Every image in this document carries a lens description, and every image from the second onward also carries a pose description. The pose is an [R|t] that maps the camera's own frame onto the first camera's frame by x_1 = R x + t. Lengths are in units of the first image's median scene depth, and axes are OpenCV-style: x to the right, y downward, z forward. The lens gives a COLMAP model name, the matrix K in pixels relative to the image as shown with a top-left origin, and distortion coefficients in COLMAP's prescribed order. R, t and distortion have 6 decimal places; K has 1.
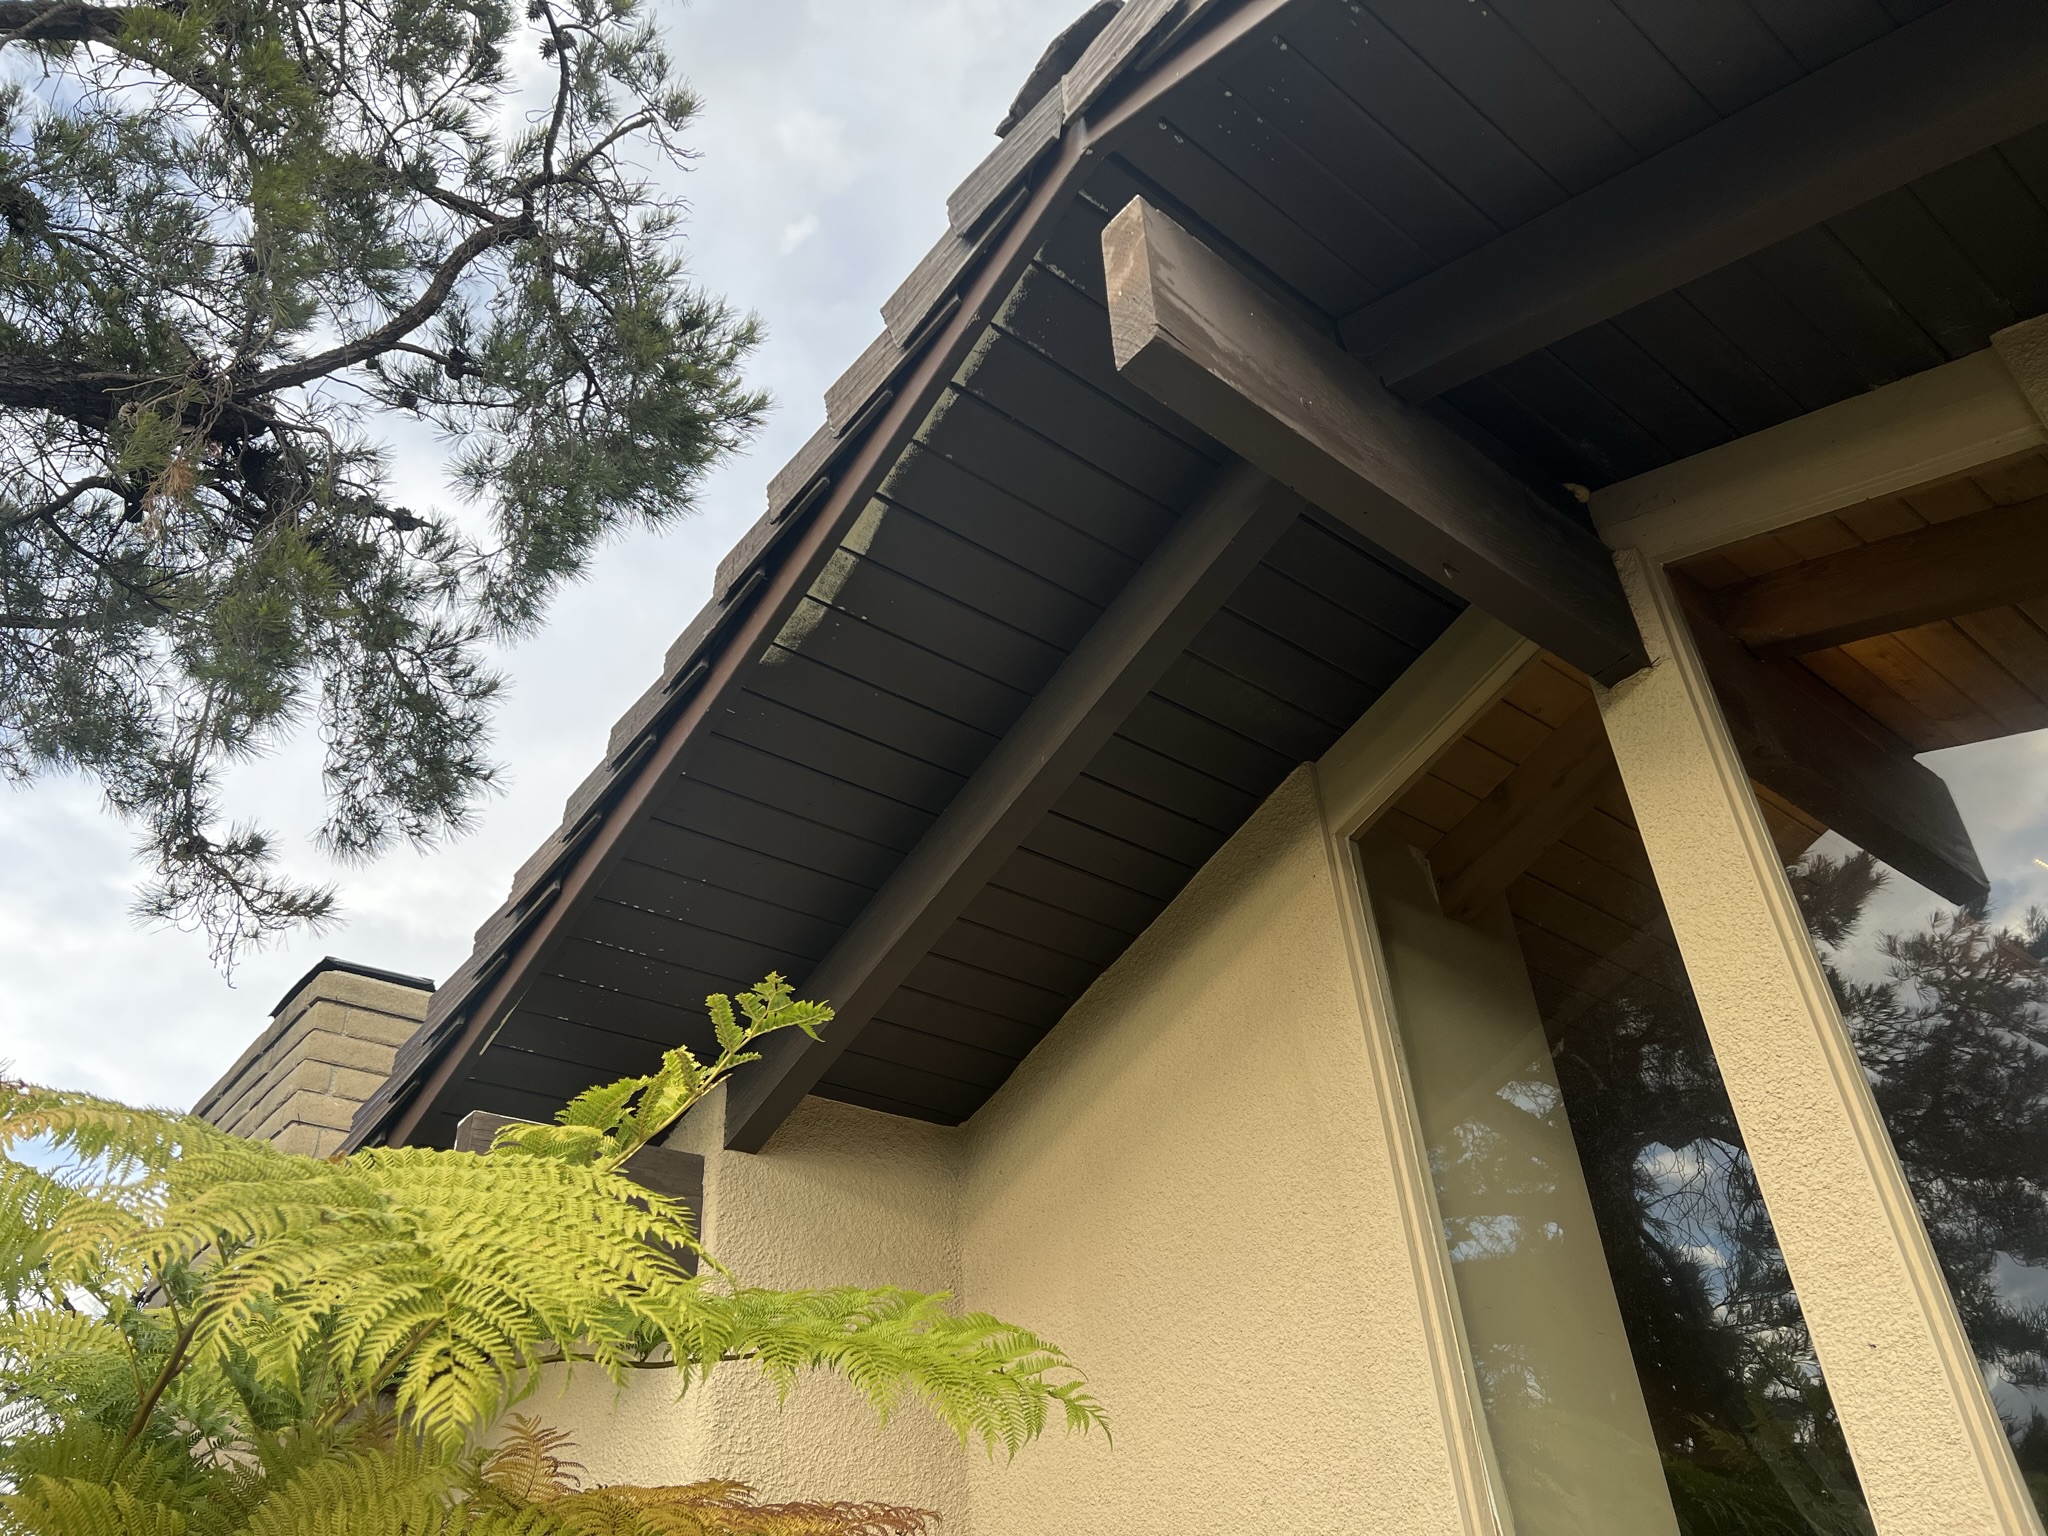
lens RADIAL K [[1555.7, 0, 1011.2], [0, 1555.7, 768.9], [0, 0, 1]] dist [0.033125, -0.022033]
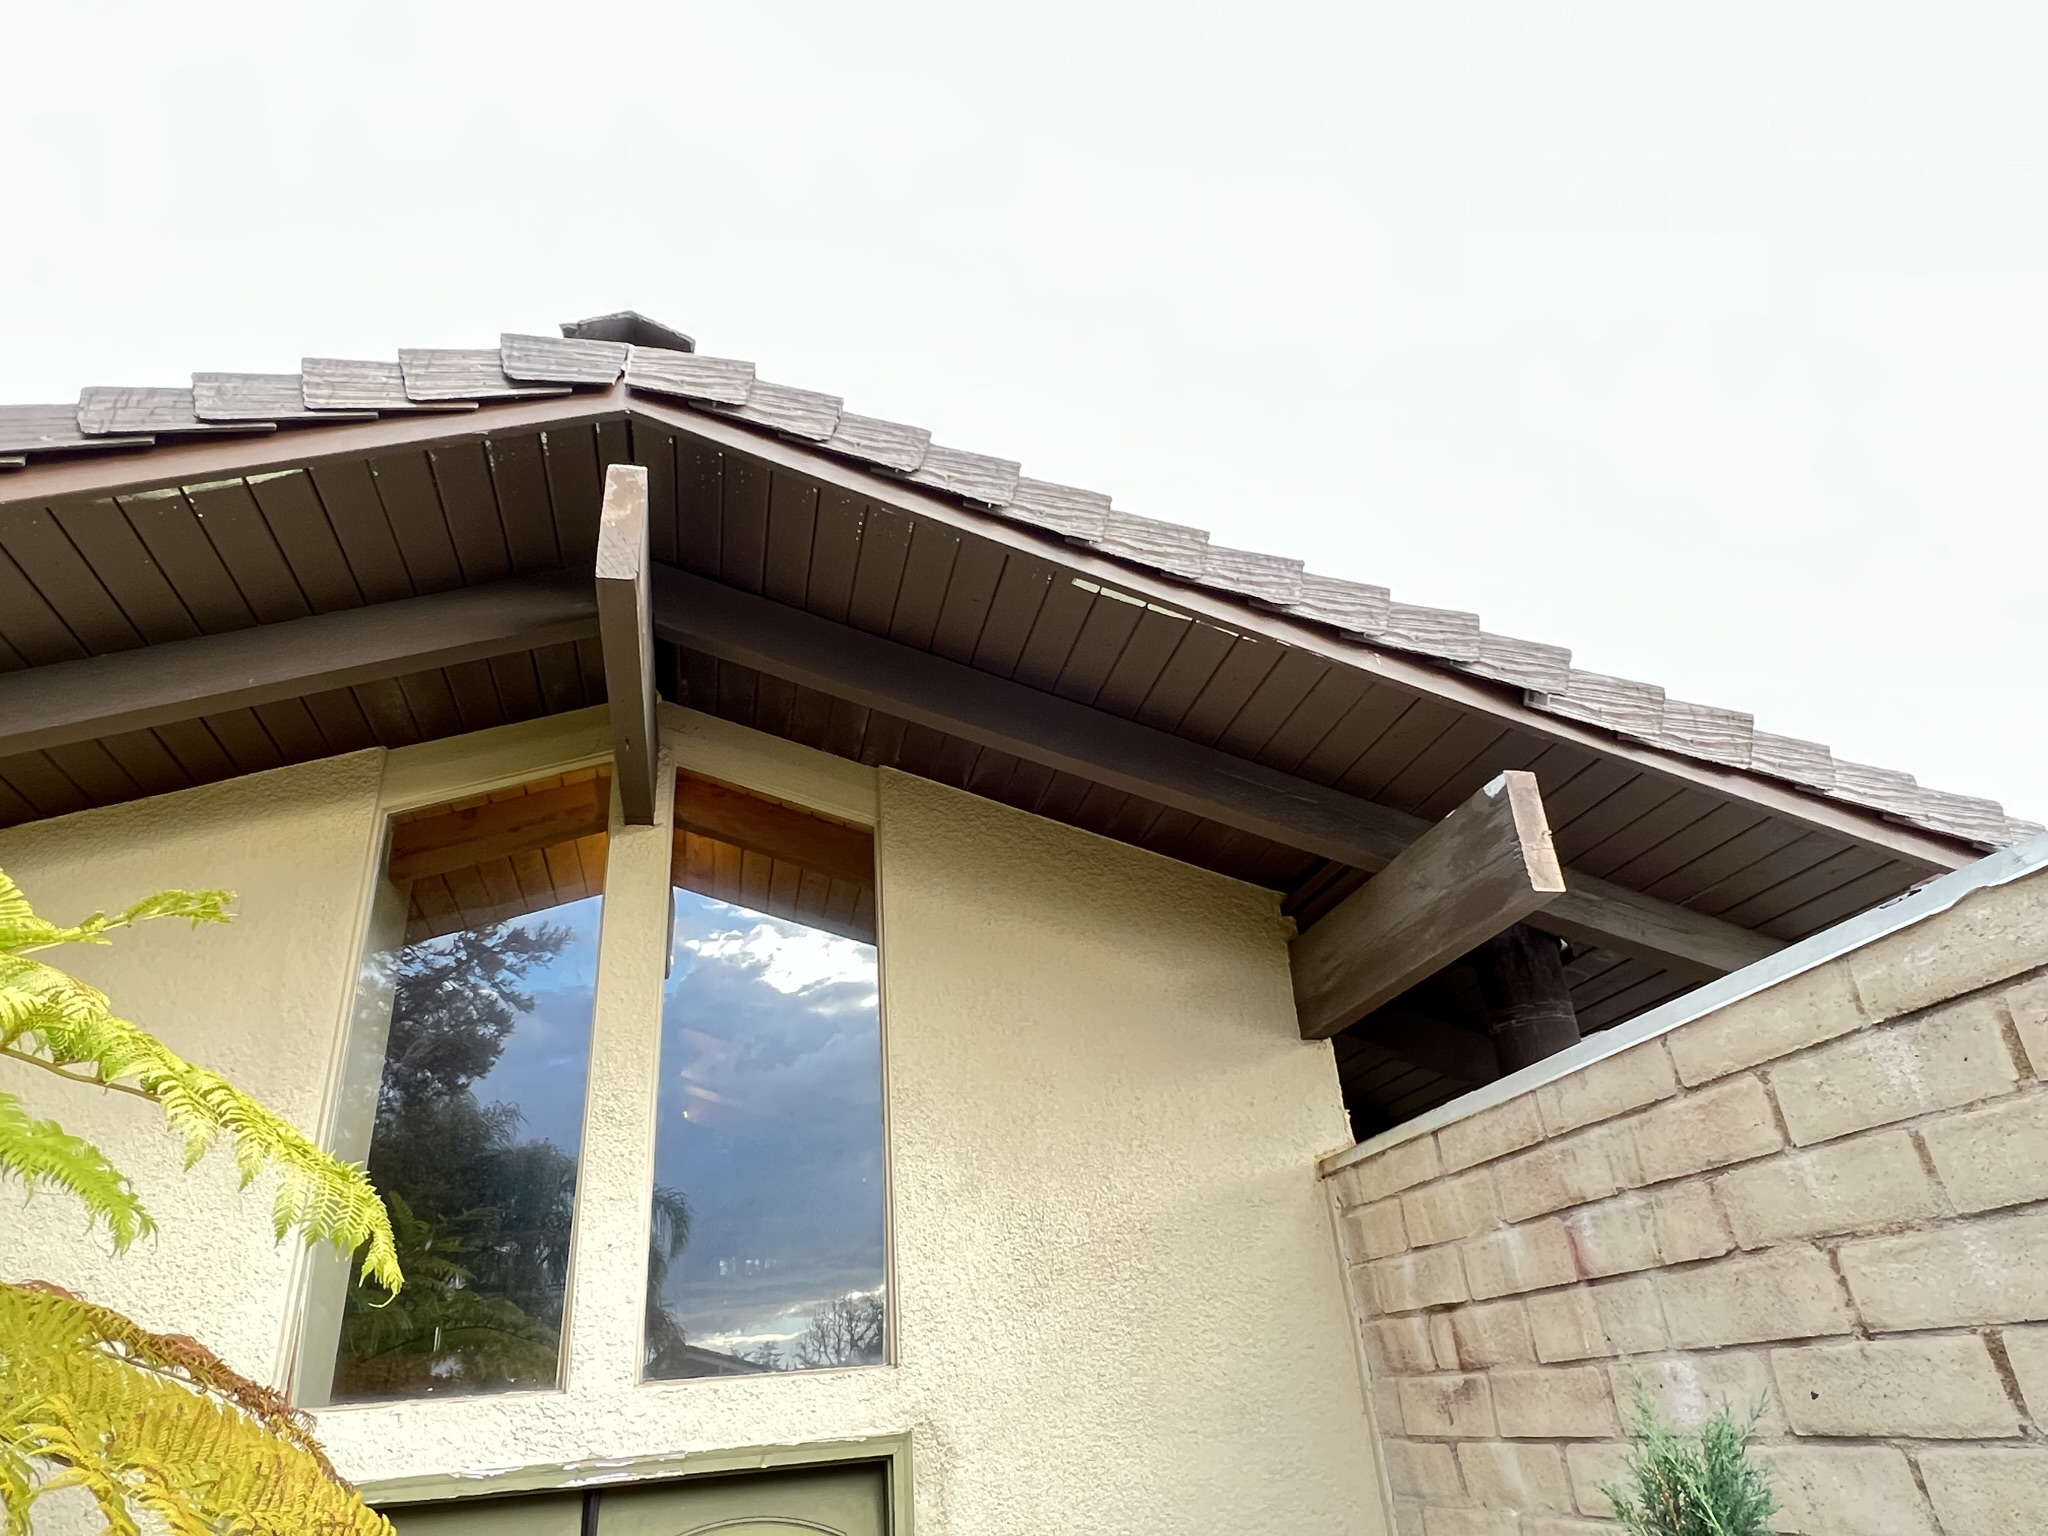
lens RADIAL K [[1212.1, 0, 1025.9], [0, 1212.1, 760.7], [0, 0, 1]] dist [-0.013199, 0.002861]
pose [[0.444597, 0.432821, 0.784219, -0.372409], [-0.462230, 0.860791, -0.213031, -0.028679], [-0.767253, -0.267777, 0.582768, -0.031079]]
